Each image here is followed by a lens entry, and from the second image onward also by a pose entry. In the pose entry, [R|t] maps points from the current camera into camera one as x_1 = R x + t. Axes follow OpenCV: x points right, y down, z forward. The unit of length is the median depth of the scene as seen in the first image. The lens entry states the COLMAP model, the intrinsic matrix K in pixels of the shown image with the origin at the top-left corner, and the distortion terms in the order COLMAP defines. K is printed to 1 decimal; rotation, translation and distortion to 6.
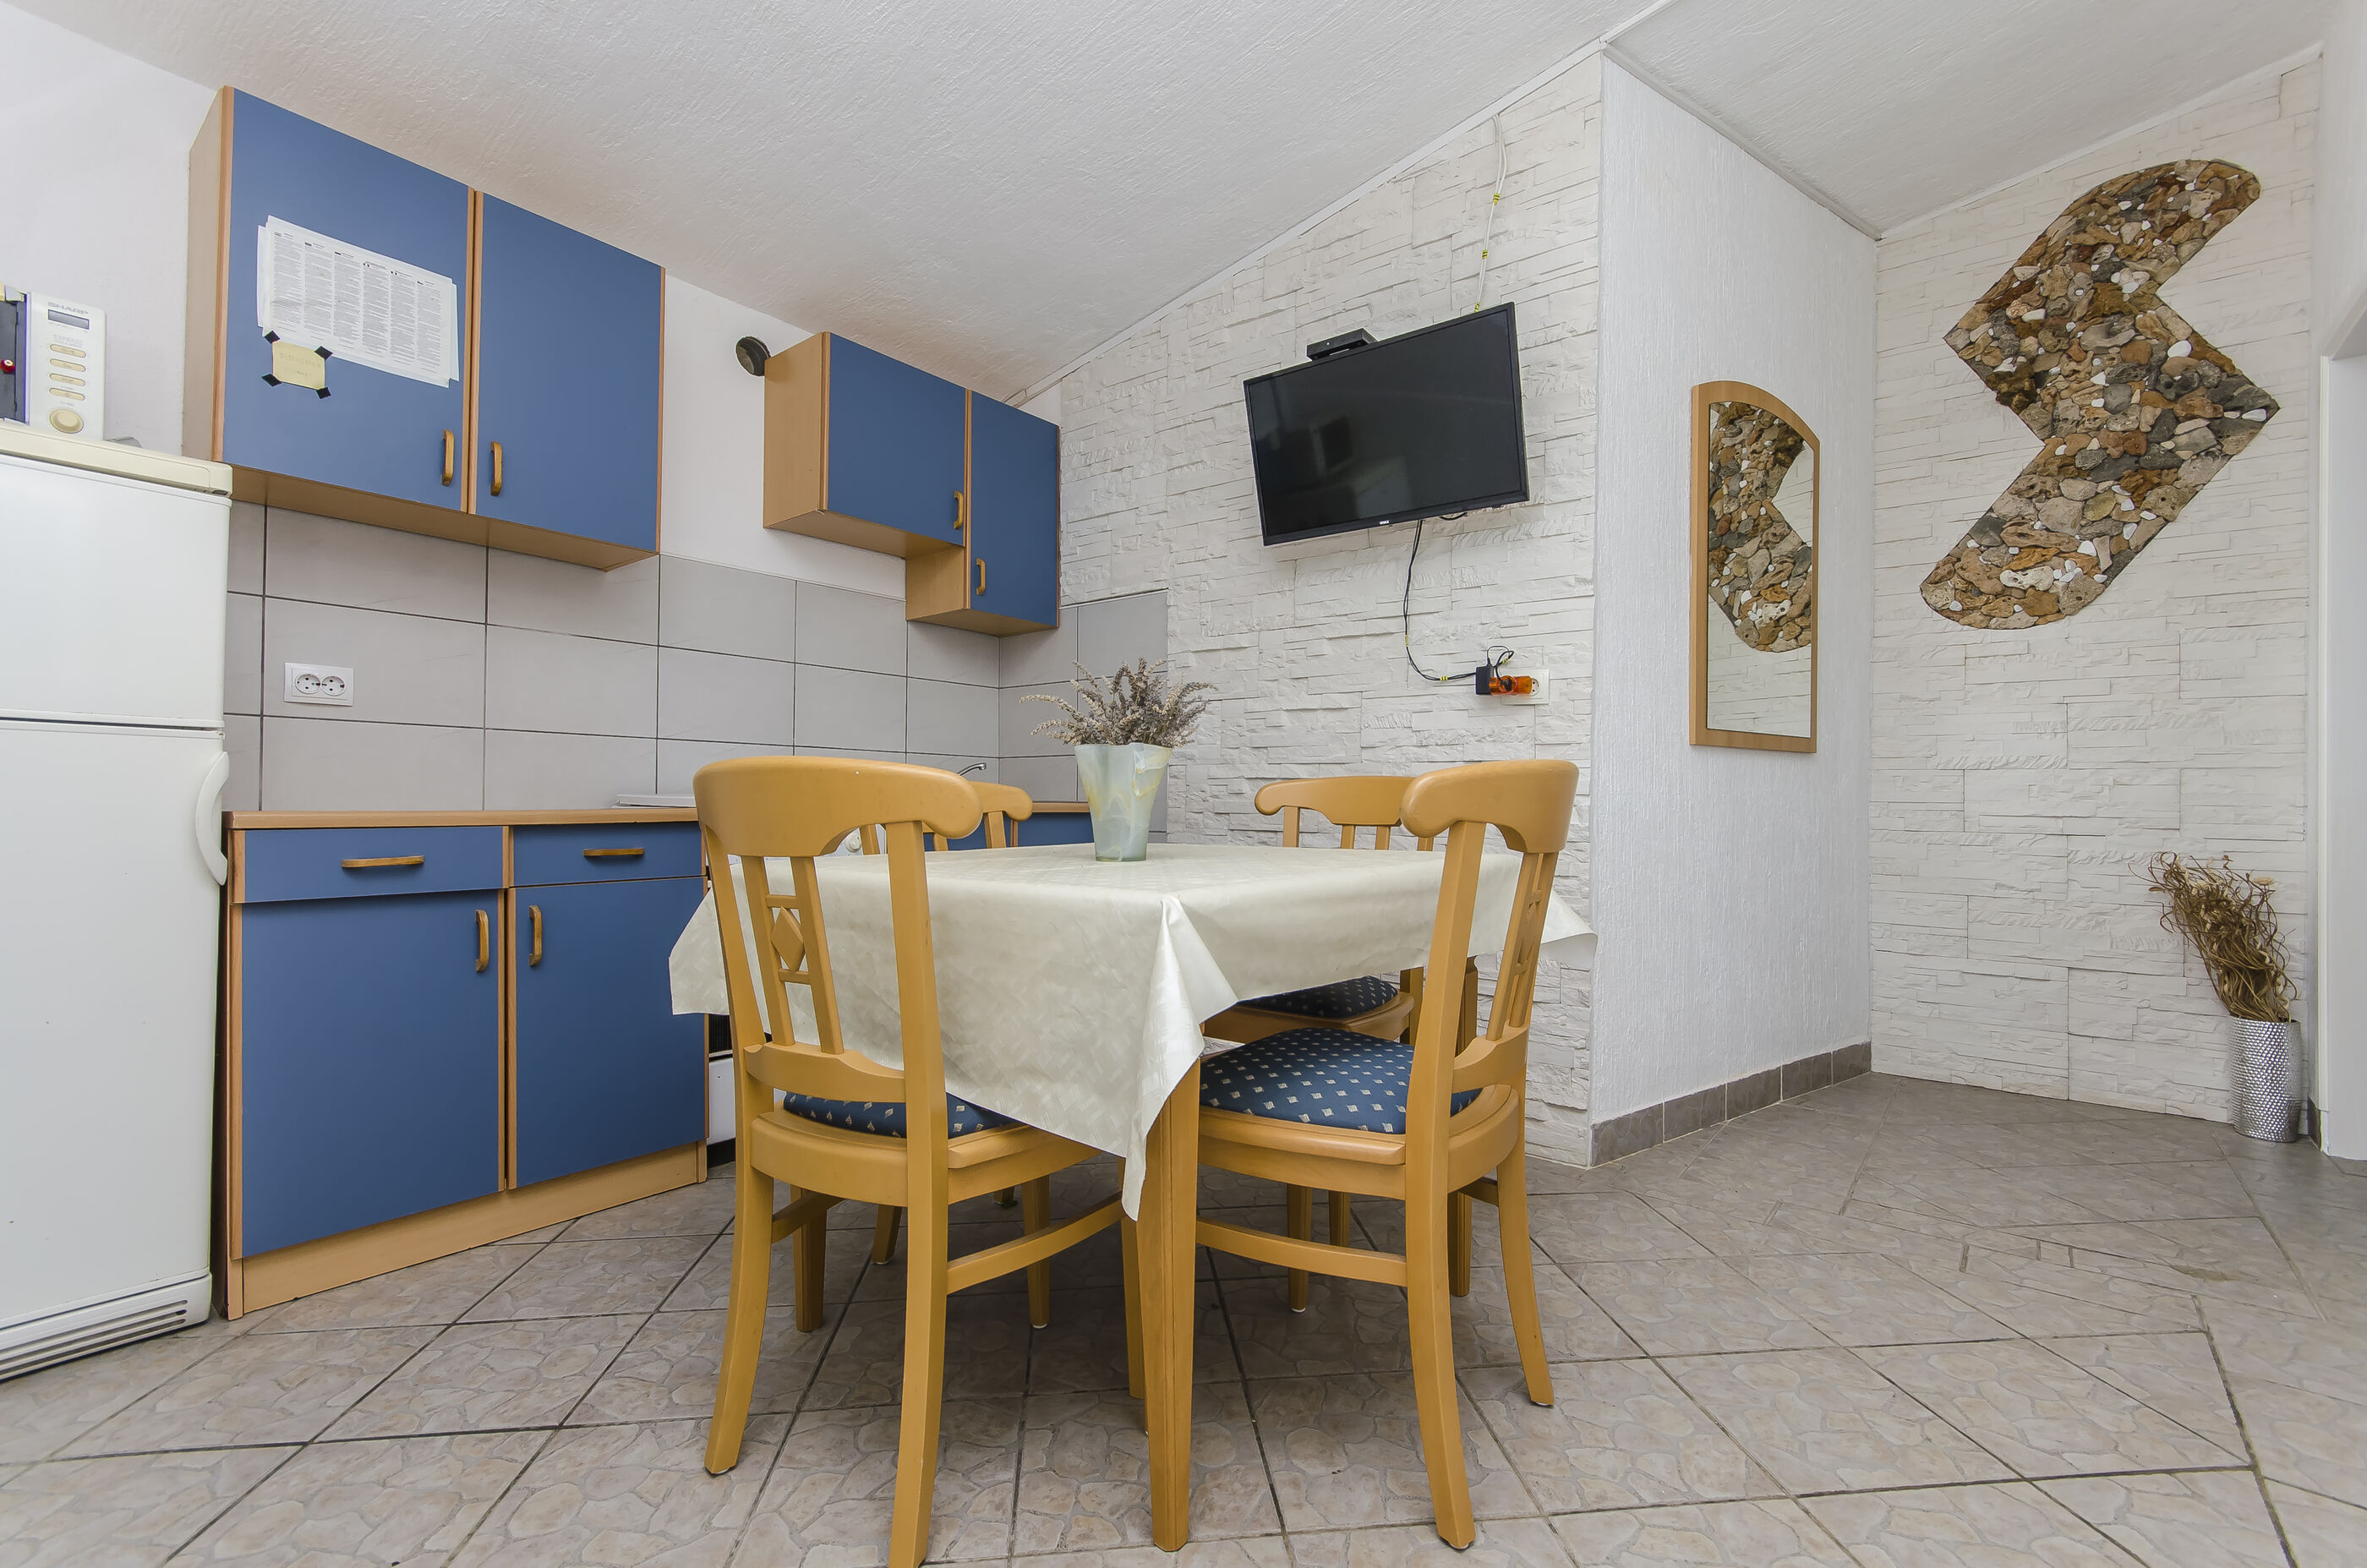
lens RADIAL K [[1029.6, 0, 1183.5], [0, 1029.6, 784.0], [0, 0, 1]] dist [0.002185, 0.000554]
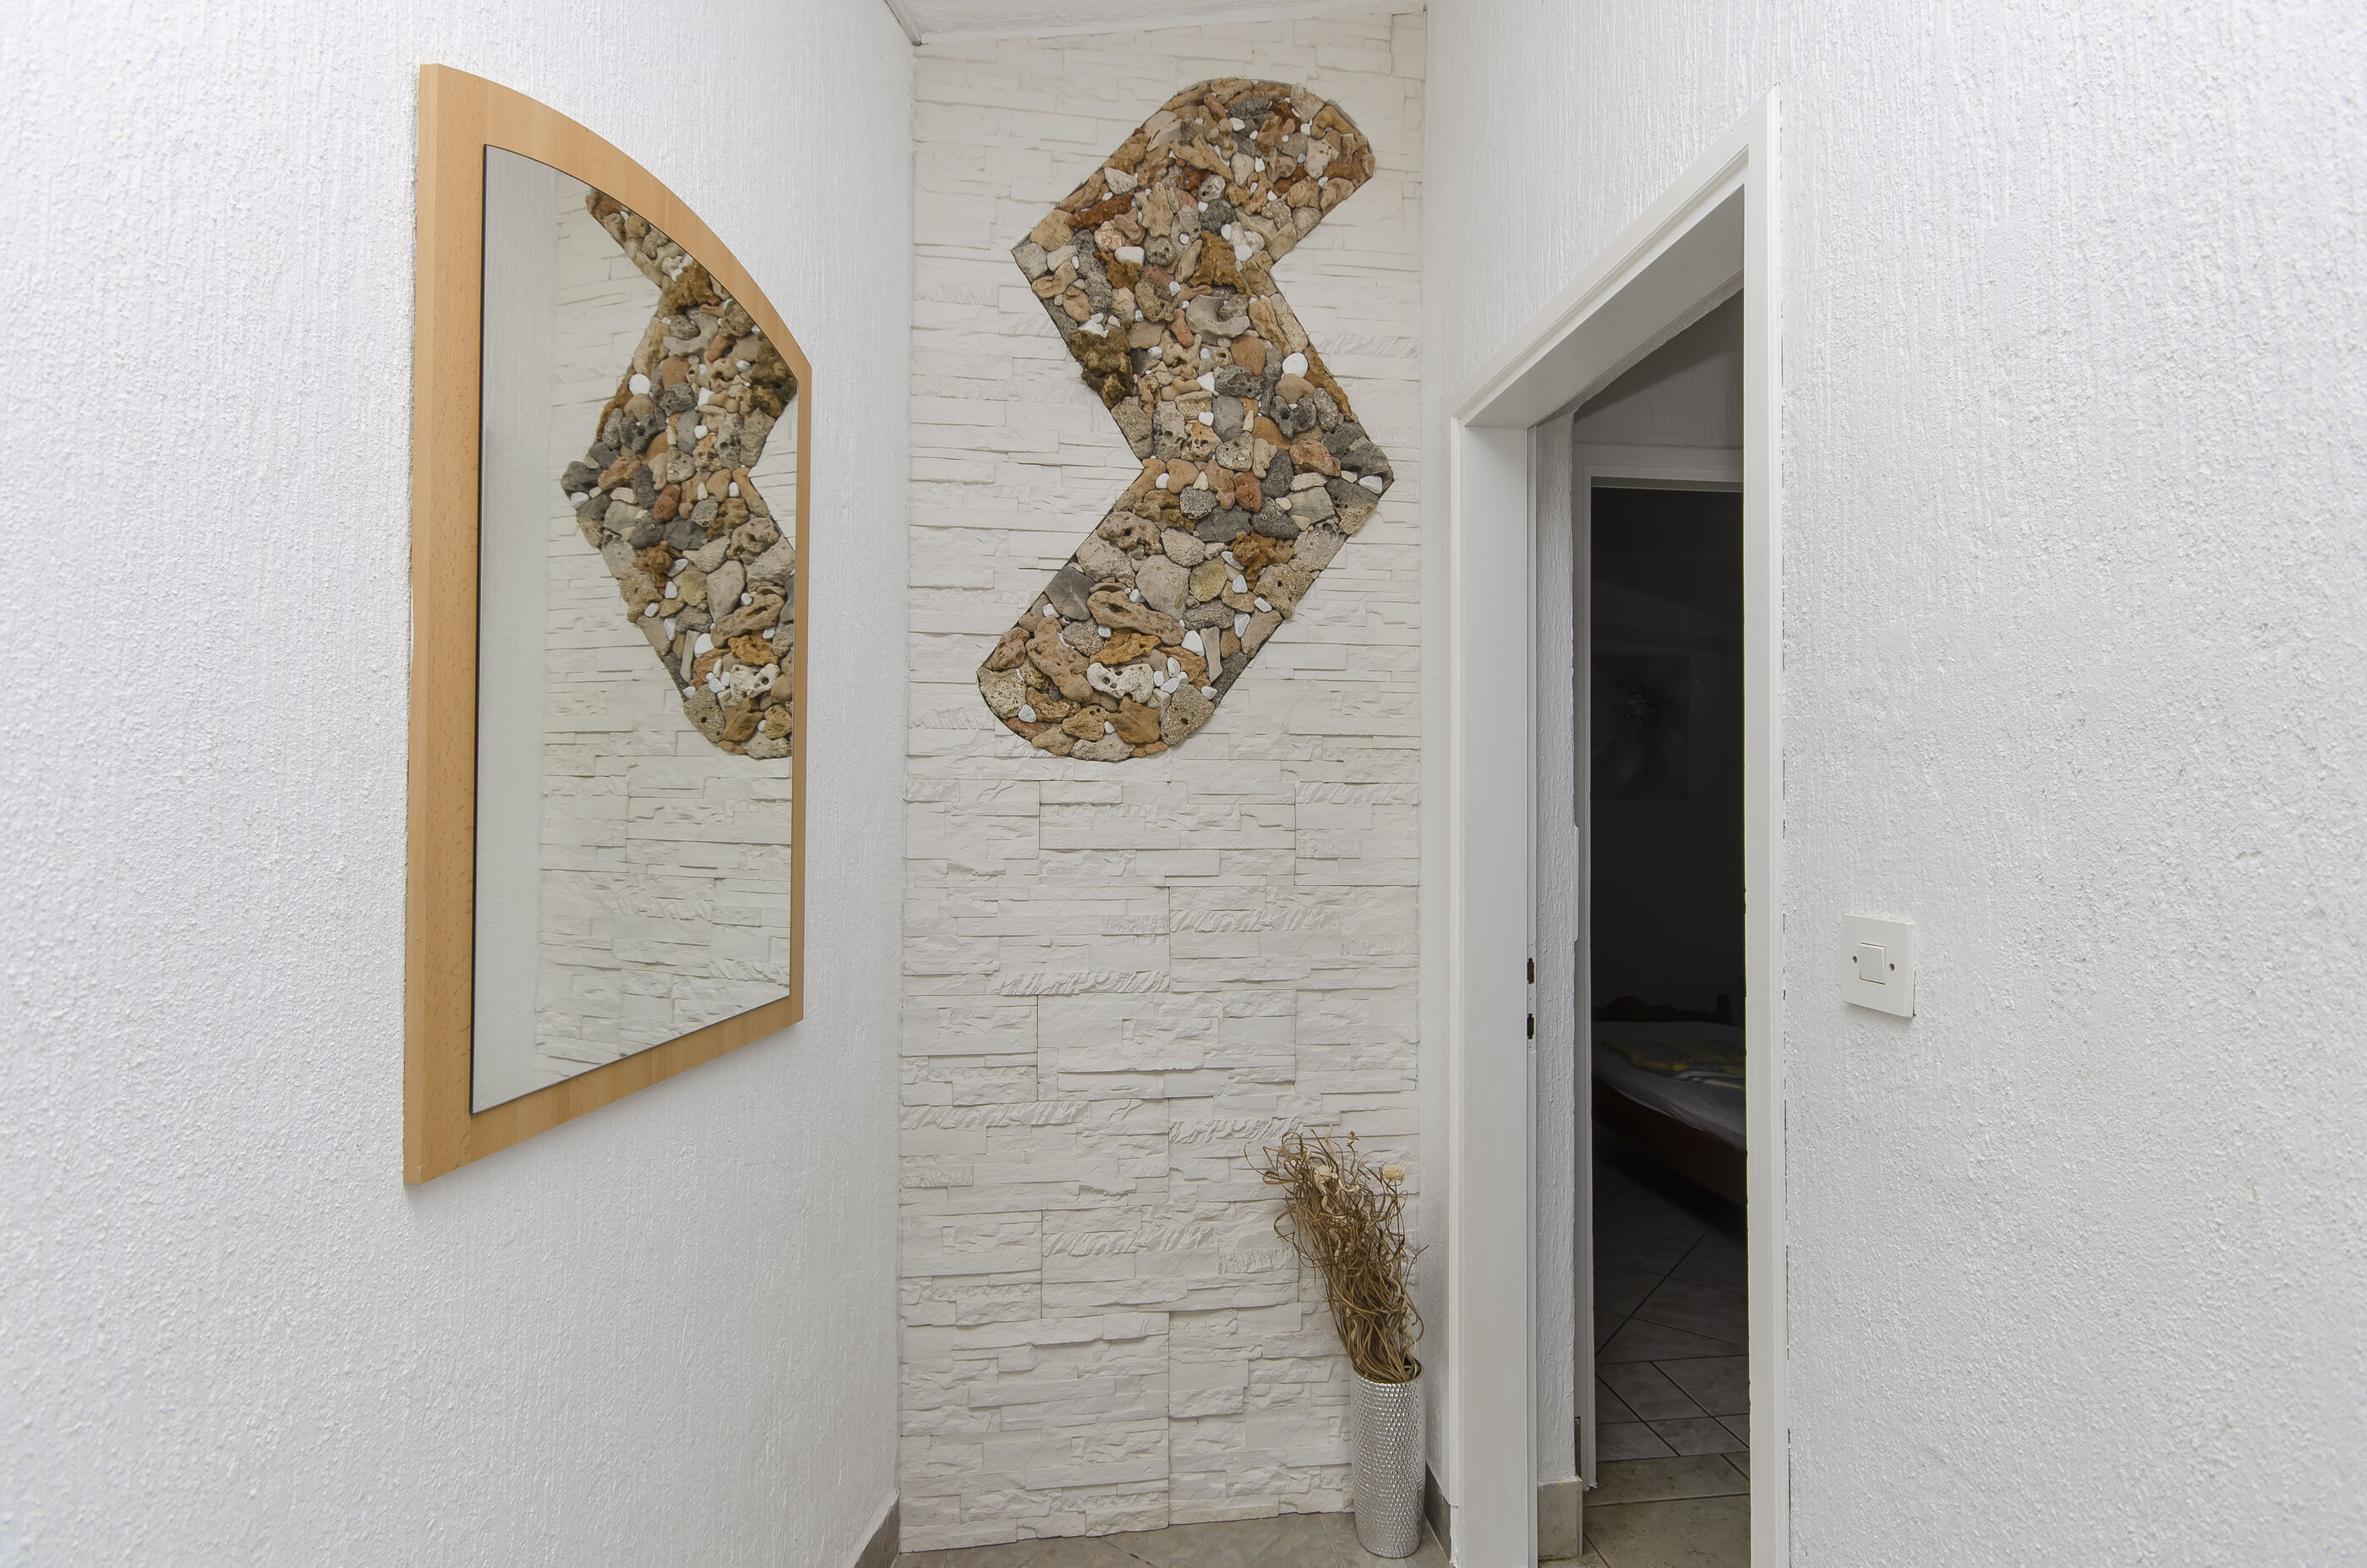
lens RADIAL K [[1172.4, 0, 1183.5], [0, 1172.4, 784.0], [0, 0, 1]] dist [0.002691, 0.000391]
pose [[0.681273, -0.000477, 0.732029, 0.337004], [-0.007797, 0.999938, 0.007908, -0.145052], [-0.731988, -0.011095, 0.681227, 0.503760]]
